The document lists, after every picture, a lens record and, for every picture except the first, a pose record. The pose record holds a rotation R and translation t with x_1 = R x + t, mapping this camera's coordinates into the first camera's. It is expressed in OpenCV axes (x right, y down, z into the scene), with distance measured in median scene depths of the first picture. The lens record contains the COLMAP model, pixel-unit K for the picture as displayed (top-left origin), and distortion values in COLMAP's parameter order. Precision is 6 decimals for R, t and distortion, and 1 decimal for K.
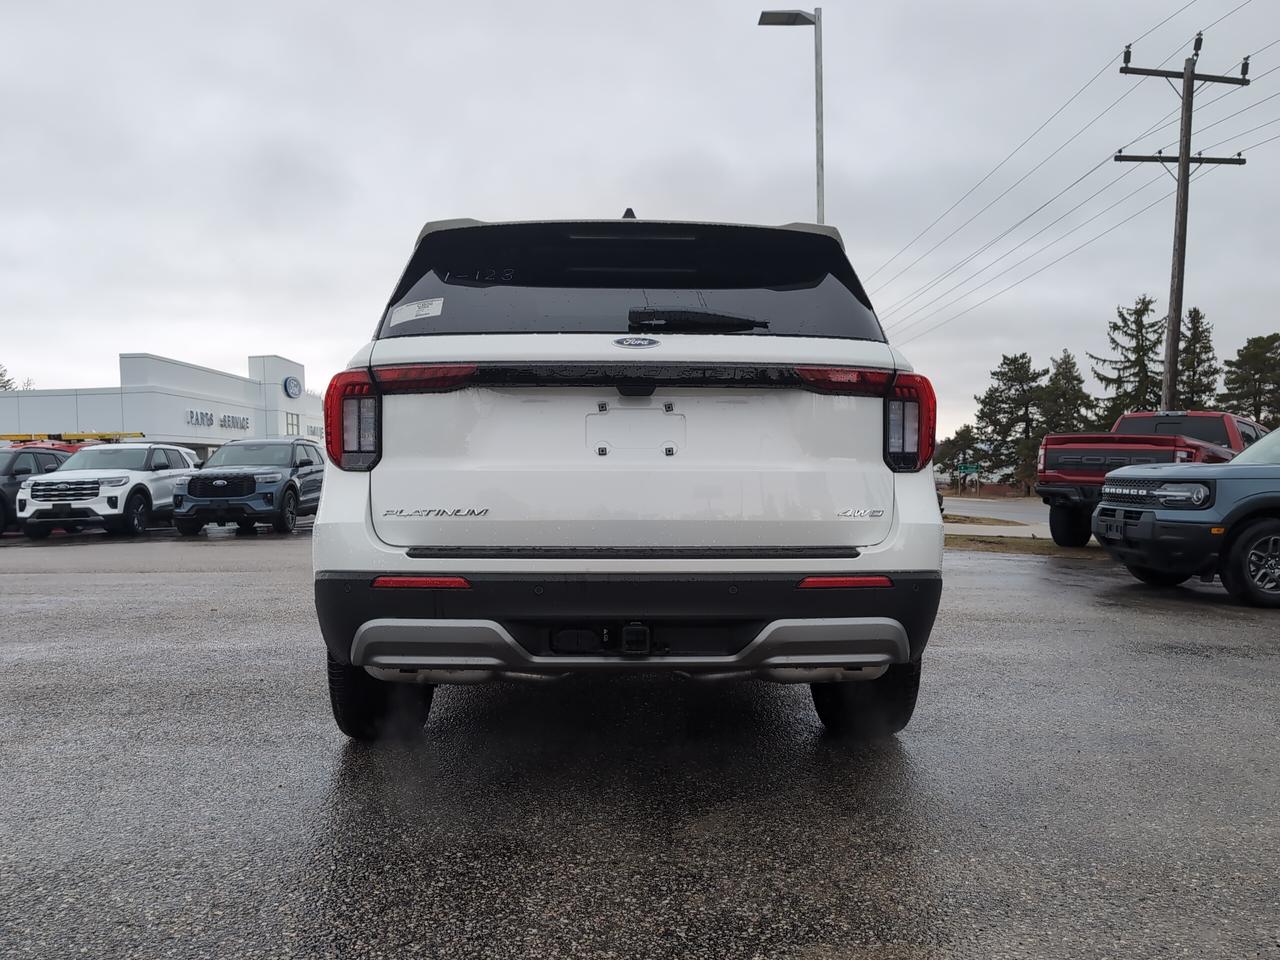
lens RADIAL K [[1101.3, 0, 638.6], [0, 1101.3, 474.4], [0, 0, 1]] dist [0.048988, -0.030067]
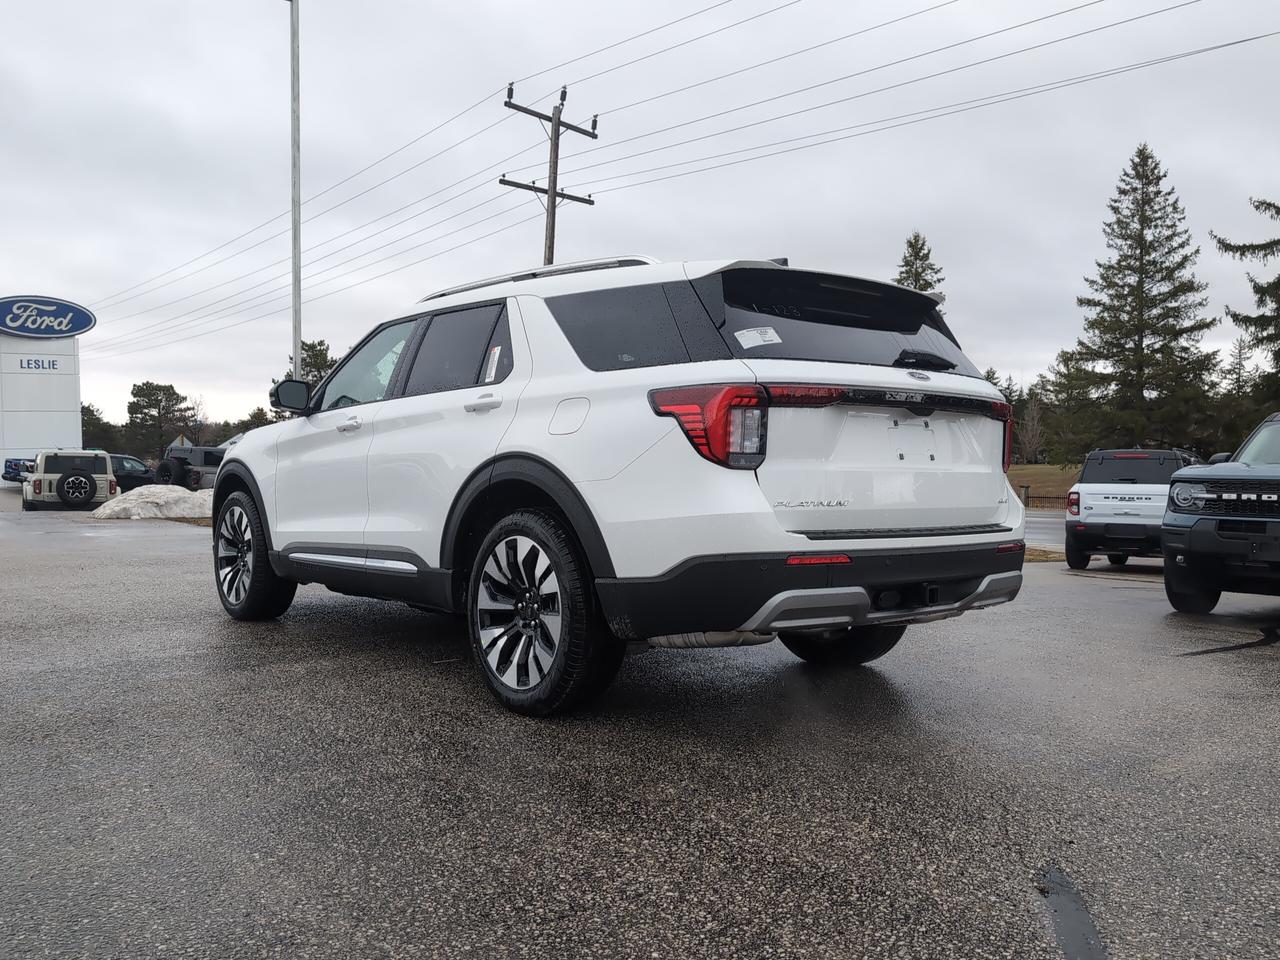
lens RADIAL K [[1101.3, 0, 643.7], [0, 1101.3, 472.8], [0, 0, 1]] dist [0.048988, -0.030067]
pose [[0.801752, 0.005525, 0.597631, -0.123237], [-0.013375, 0.999873, 0.008699, -0.000981], [-0.597507, -0.014967, 0.801724, 0.012962]]
